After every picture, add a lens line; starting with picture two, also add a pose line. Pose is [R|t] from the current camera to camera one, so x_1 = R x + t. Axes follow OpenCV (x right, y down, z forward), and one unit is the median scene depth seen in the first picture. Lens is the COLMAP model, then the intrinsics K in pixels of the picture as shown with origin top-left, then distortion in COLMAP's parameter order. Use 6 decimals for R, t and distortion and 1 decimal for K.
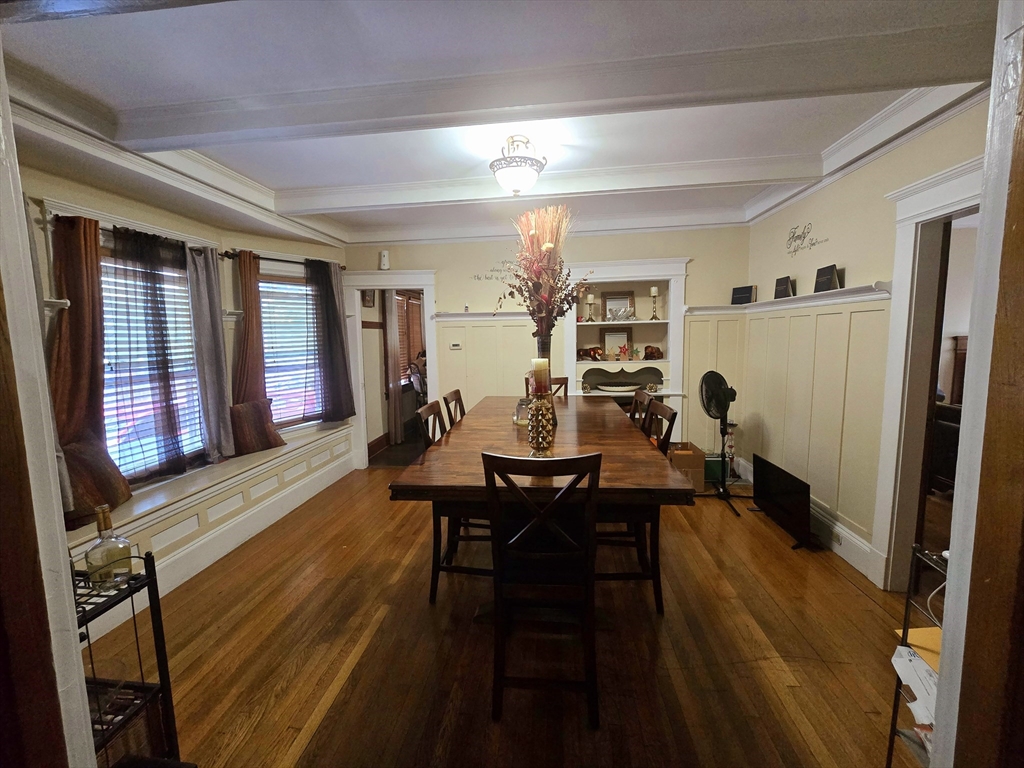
lens RADIAL K [[417.2, 0, 515.2], [0, 417.2, 379.8], [0, 0, 1]] dist [-0.000944, 0.000504]
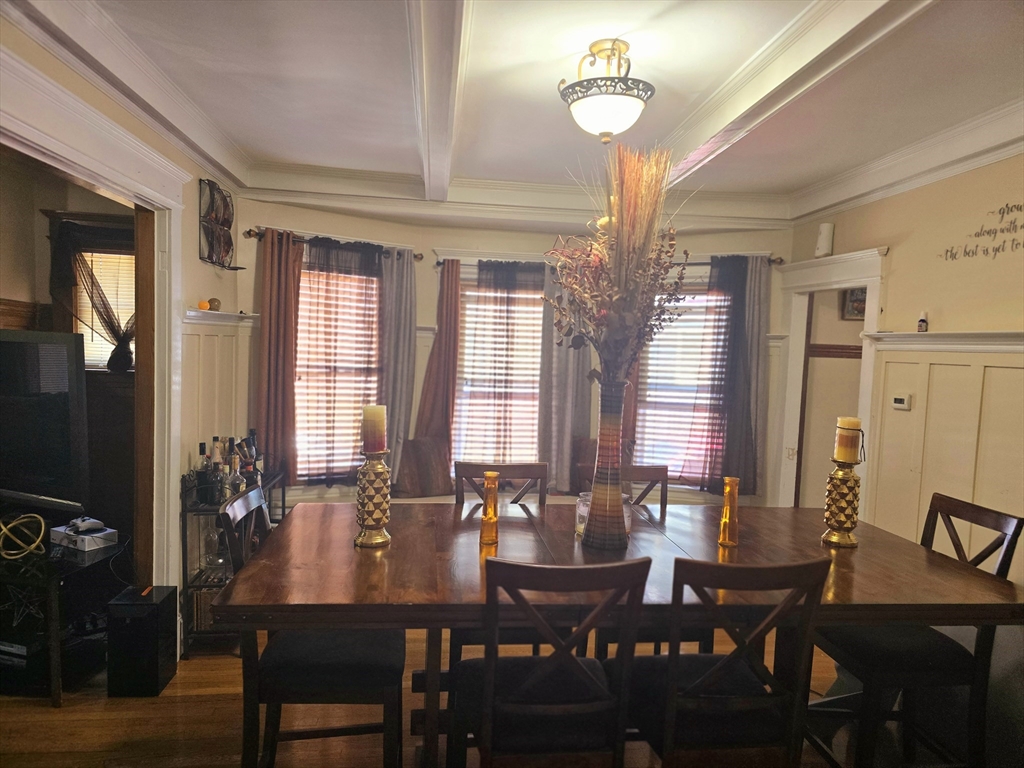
lens RADIAL K [[685.8, 0, 511.6], [0, 685.8, 400.6], [0, 0, 1]] dist [0.044186, -0.031251]
pose [[0.230563, 0.102053, -0.967691, 0.562027], [-0.143557, 0.987170, 0.069903, -0.080870], [0.962409, 0.122801, 0.242256, 0.414912]]
